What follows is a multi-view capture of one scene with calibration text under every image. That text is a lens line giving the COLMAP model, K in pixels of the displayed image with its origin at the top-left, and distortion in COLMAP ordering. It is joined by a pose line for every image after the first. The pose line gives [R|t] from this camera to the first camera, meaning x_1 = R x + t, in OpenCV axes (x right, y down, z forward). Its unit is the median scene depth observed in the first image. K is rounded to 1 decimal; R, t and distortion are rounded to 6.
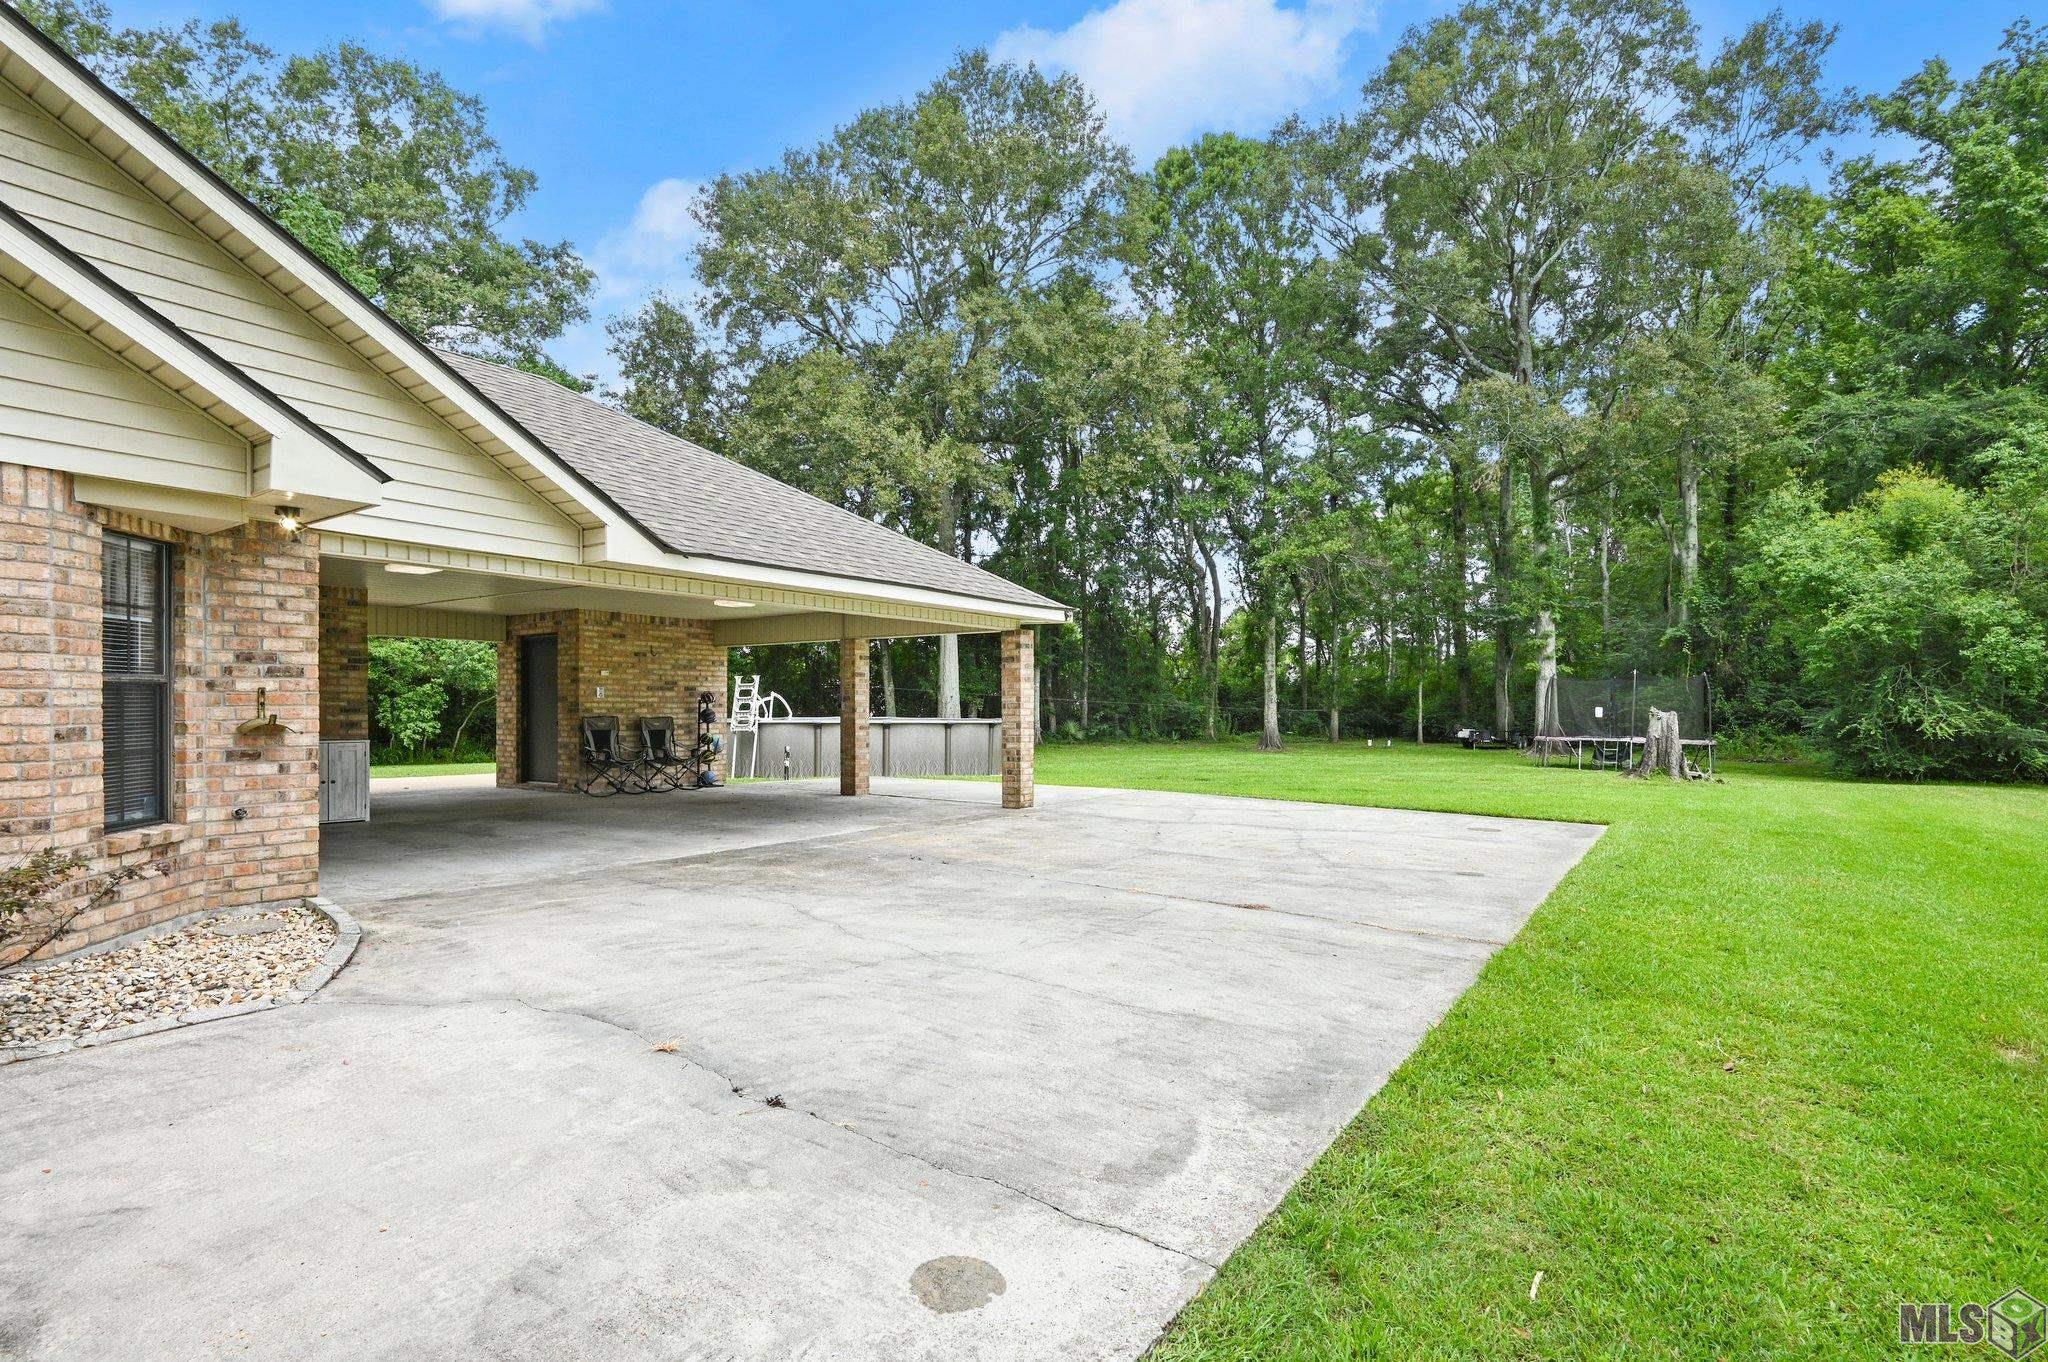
lens RADIAL K [[951.4, 0, 1026.5], [0, 951.4, 696.7], [0, 0, 1]] dist [-0.021050, -0.003083]
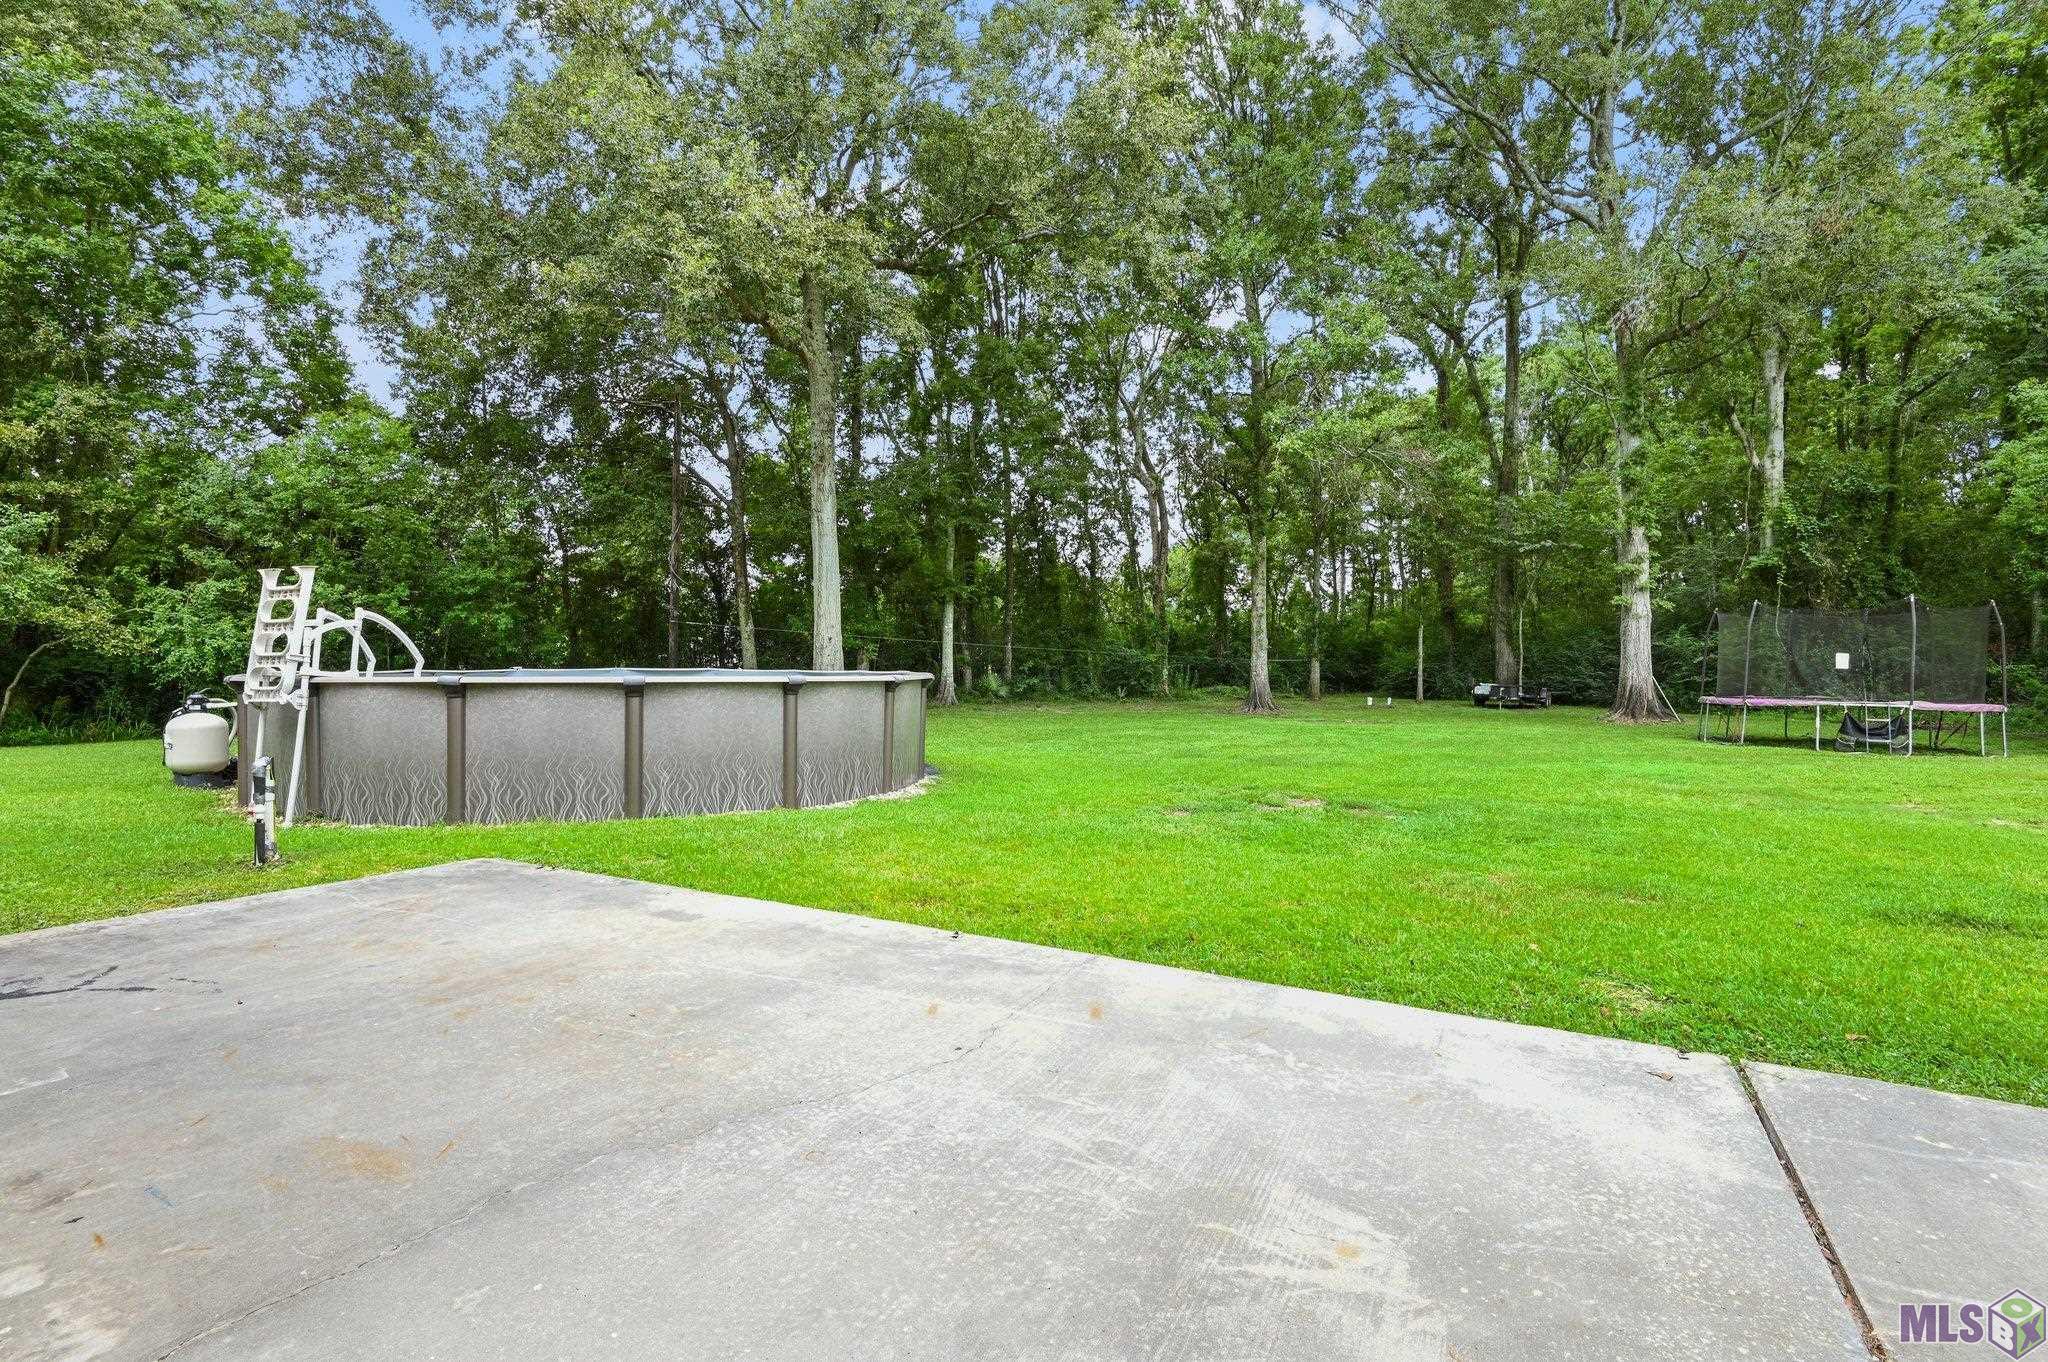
lens RADIAL K [[951.4, 0, 1019.3], [0, 951.4, 676.6], [0, 0, 1]] dist [-0.021050, -0.003083]
pose [[0.994915, -0.001607, 0.100708, -0.010771], [-0.001382, 0.999561, 0.029601, 0.005884], [-0.100711, -0.029589, 0.994476, 0.270528]]
